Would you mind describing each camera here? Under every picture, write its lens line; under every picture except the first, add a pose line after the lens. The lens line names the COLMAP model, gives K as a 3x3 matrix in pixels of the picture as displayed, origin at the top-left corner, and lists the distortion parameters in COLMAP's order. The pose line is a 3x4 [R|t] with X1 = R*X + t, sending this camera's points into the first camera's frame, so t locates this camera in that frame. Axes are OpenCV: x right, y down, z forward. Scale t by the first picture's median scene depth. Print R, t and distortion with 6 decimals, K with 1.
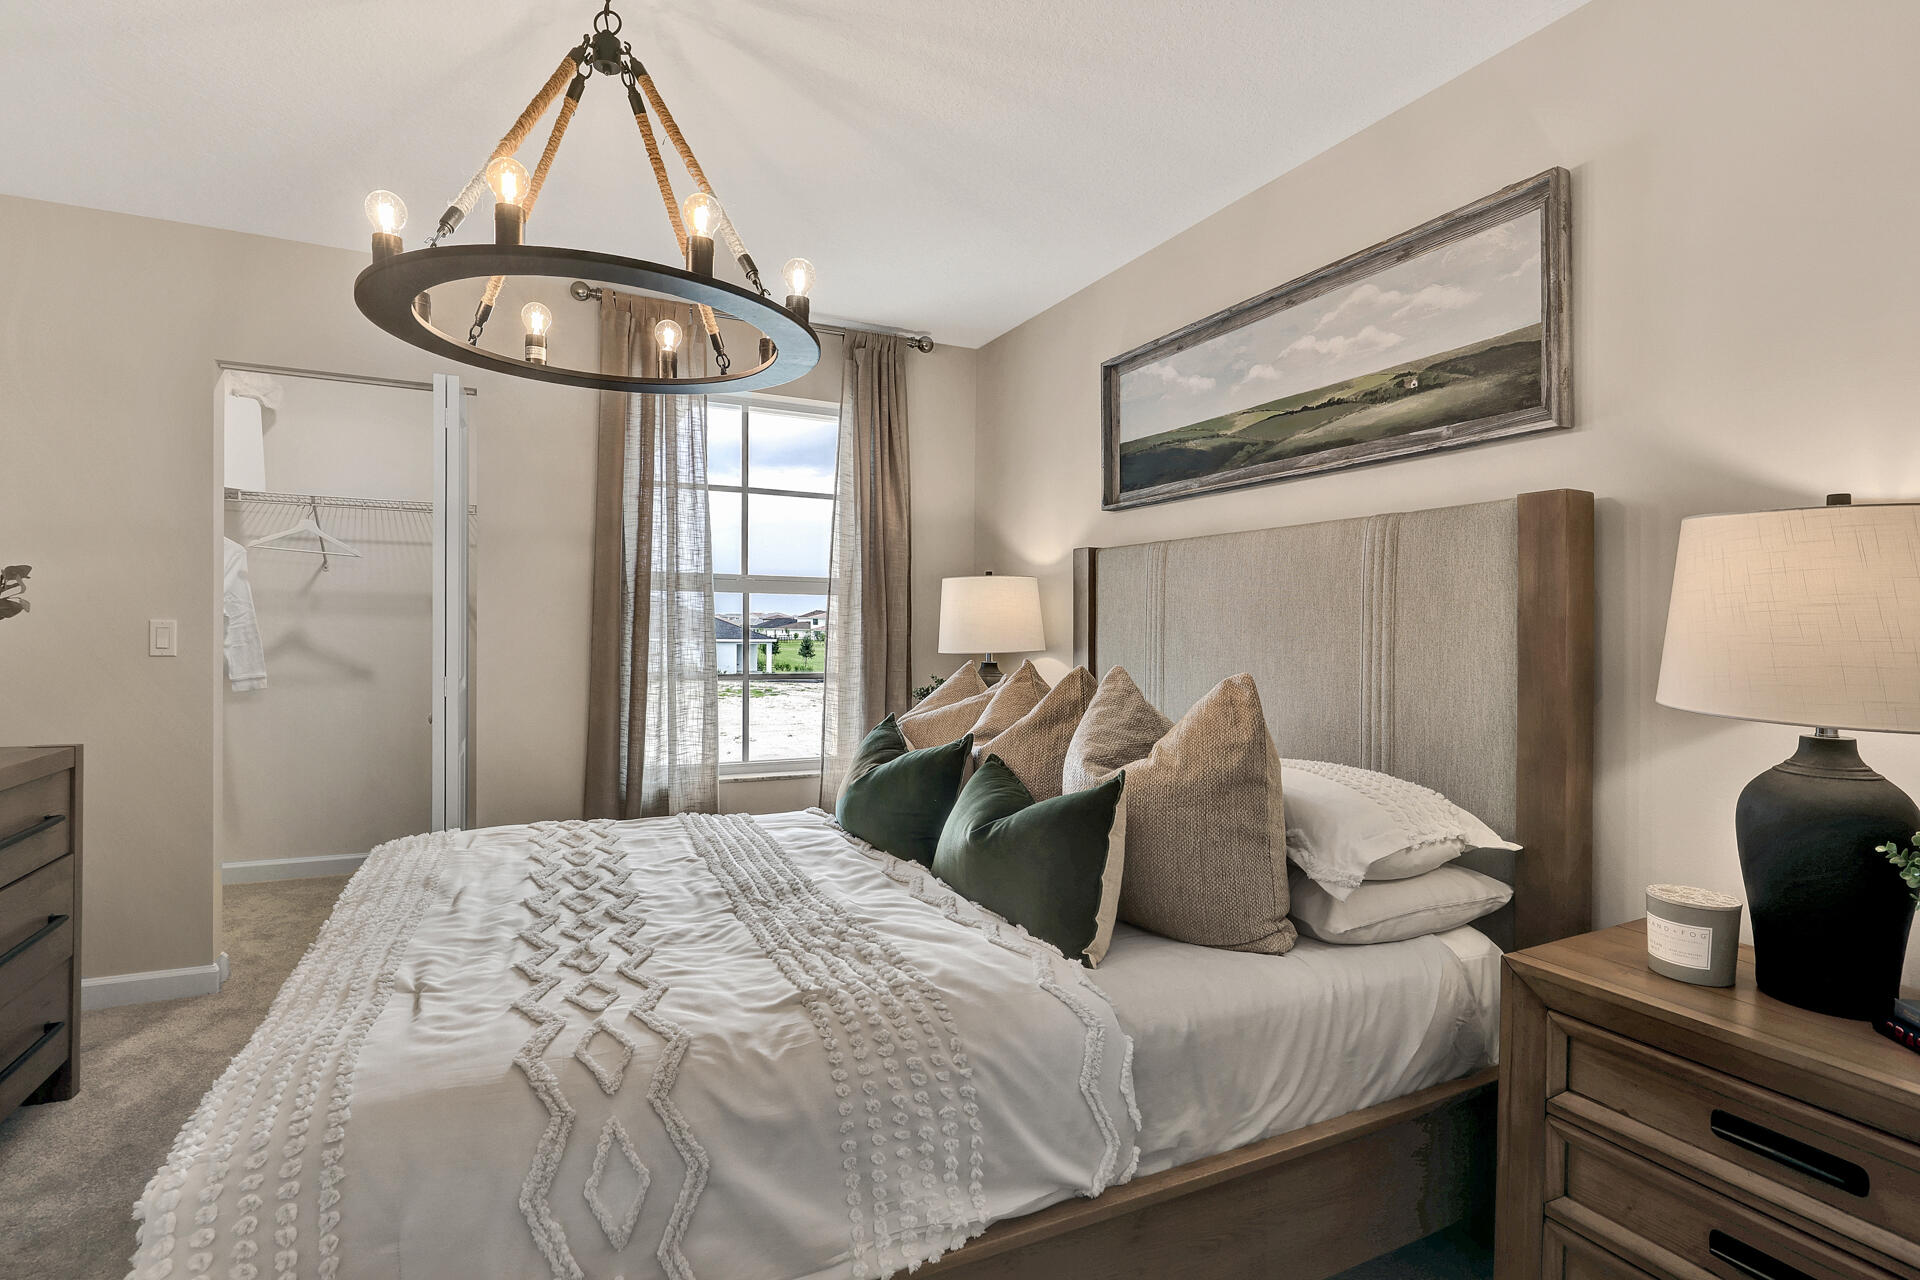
lens RADIAL K [[896.1, 0, 957.4], [0, 896.1, 631.0], [0, 0, 1]] dist [-0.031716, 0.004860]
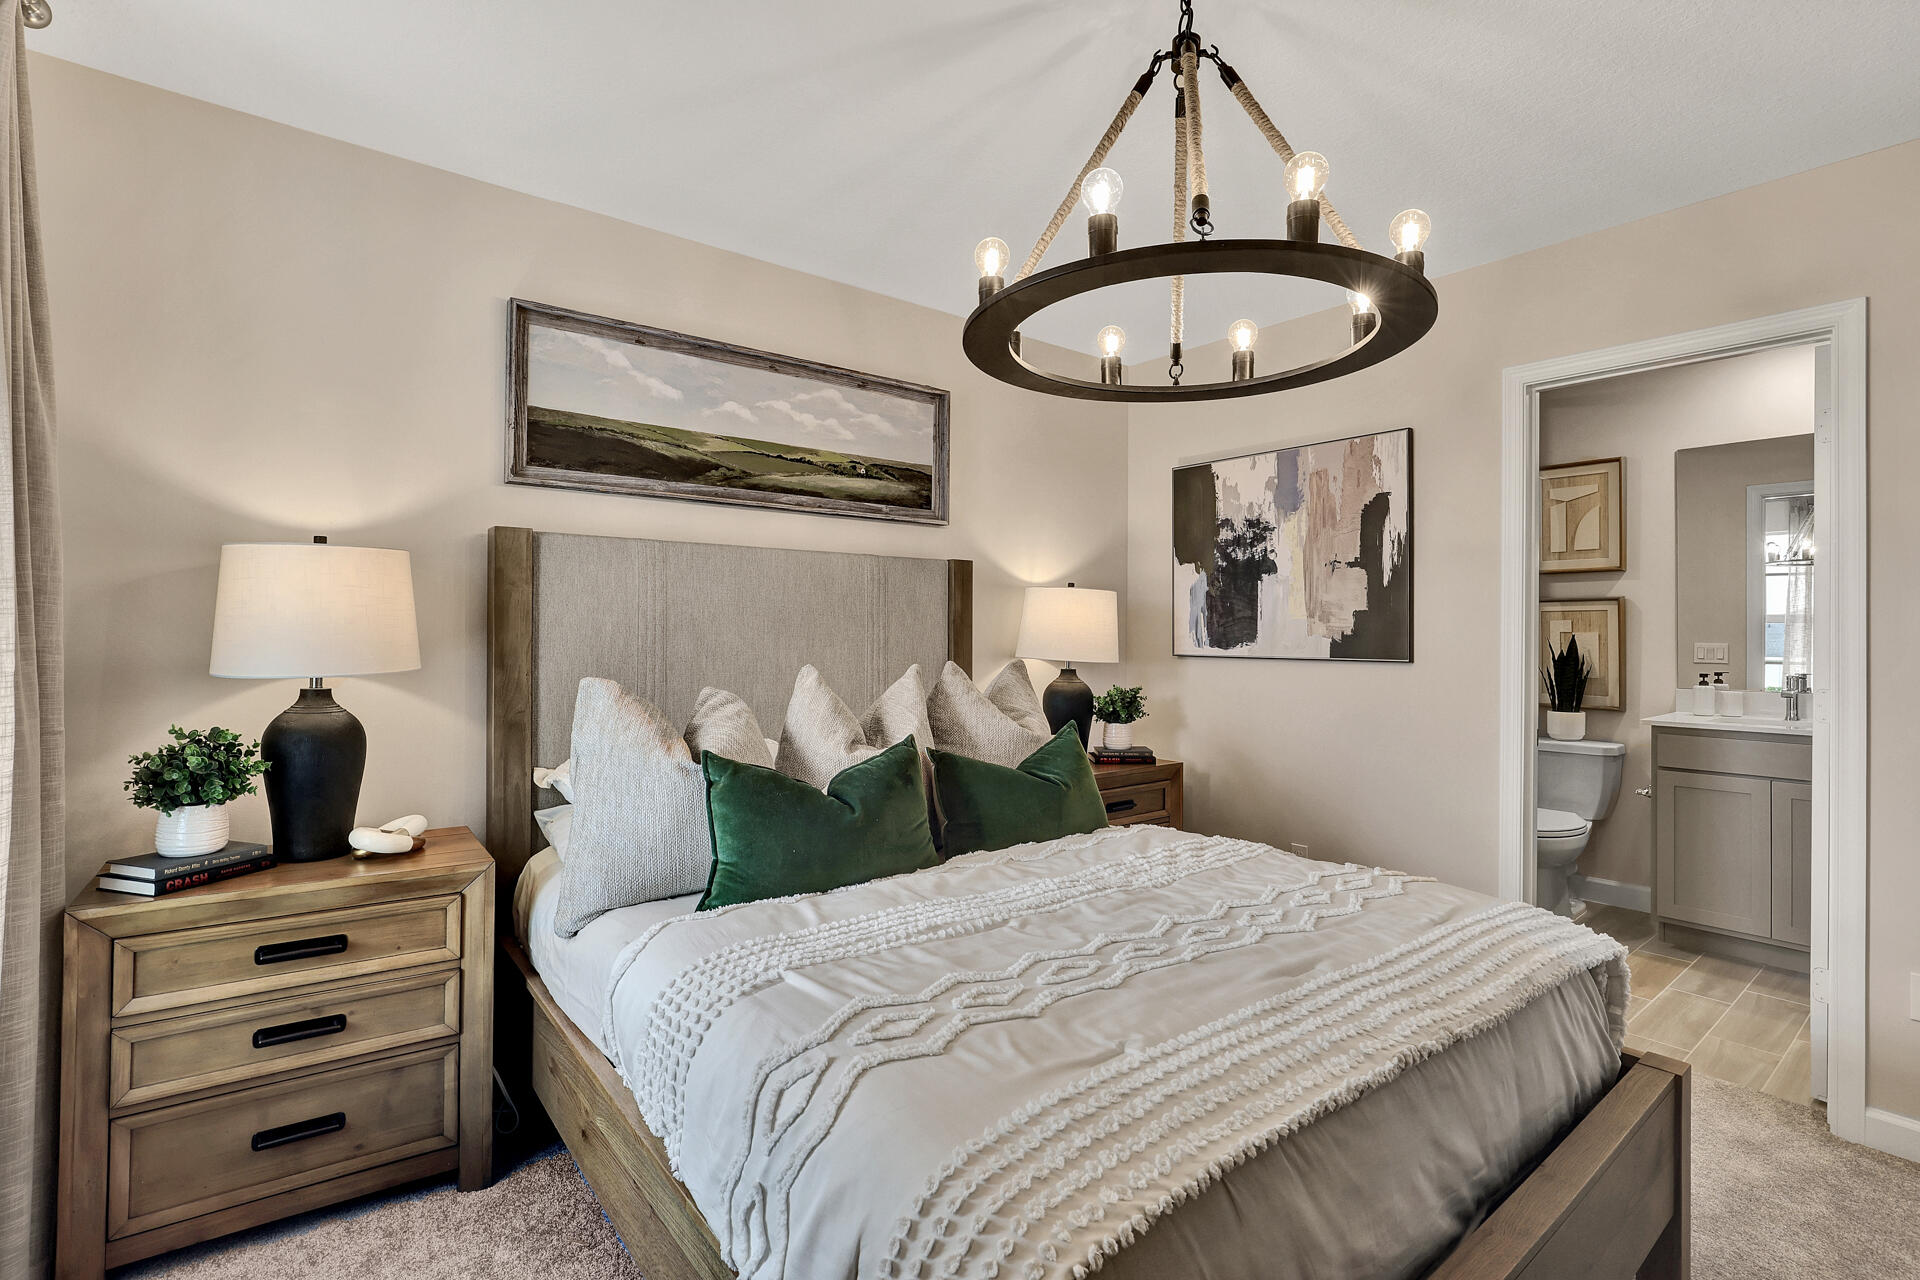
lens RADIAL K [[896.1, 0, 972.7], [0, 896.1, 636.8], [0, 0, 1]] dist [-0.031716, 0.004860]
pose [[-0.201450, 0.000384, 0.979499, -0.917570], [0.003850, 0.999993, 0.000400, 0.008373], [-0.979491, 0.003851, -0.201450, 0.988249]]
